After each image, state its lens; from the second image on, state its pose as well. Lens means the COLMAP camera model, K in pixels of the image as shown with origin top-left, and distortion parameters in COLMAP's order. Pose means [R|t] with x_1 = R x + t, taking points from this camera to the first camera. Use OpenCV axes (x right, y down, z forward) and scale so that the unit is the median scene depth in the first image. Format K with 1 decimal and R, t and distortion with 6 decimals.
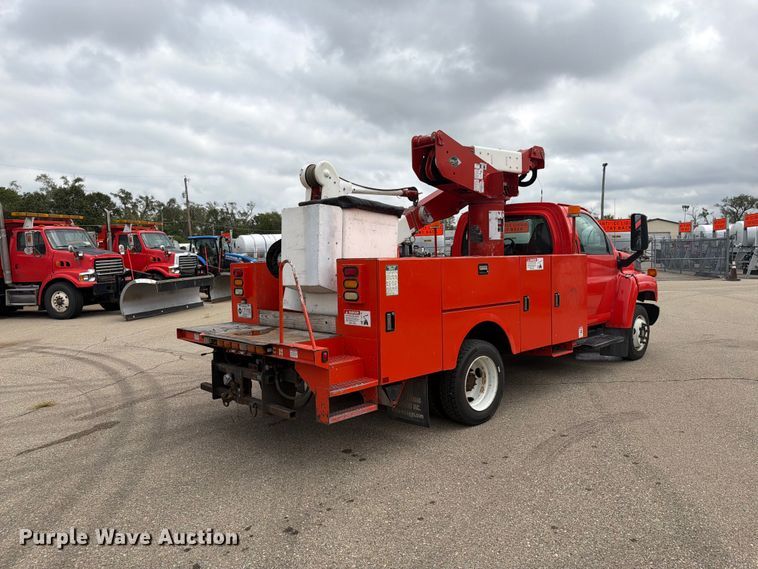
lens RADIAL K [[550.8, 0, 397.2], [0, 550.8, 285.8], [0, 0, 1]] dist [0.038195, -0.003471]
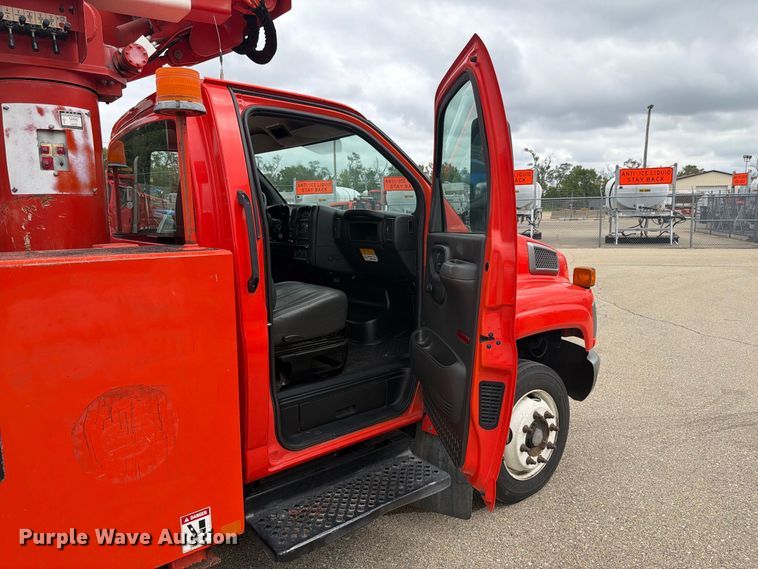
lens RADIAL K [[548.5, 0, 379.0], [0, 548.5, 284.5], [0, 0, 1]] dist [0.096706, -0.119945]
pose [[0.994913, 0.018056, -0.099111, 0.186842], [-0.010261, 0.996853, 0.078608, -0.026304], [0.100218, -0.077191, 0.991967, 0.308821]]
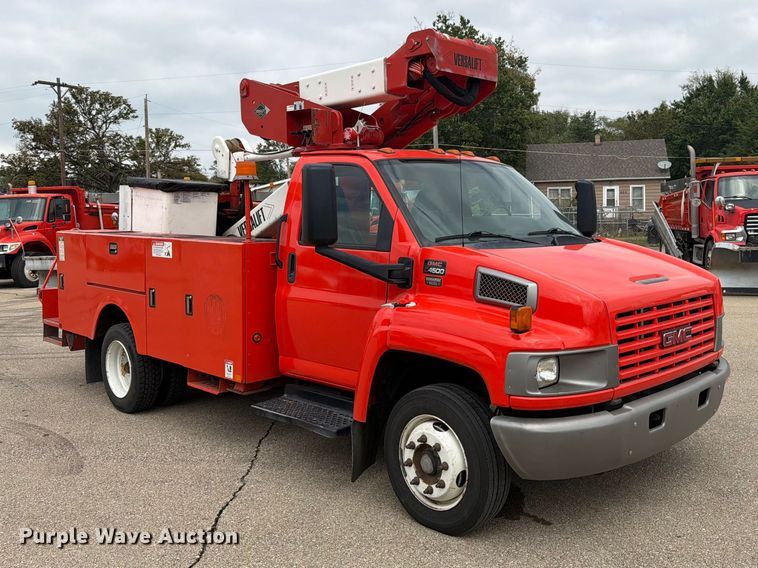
lens RADIAL K [[745.3, 0, 412.9], [0, 745.3, 241.1], [0, 0, 1]] dist [0.017081, 0.024560]
pose [[0.045206, 0.065836, -0.996806, 0.483938], [-0.054588, 0.996498, 0.063340, -0.050888], [0.997485, 0.051550, 0.048641, 0.489284]]
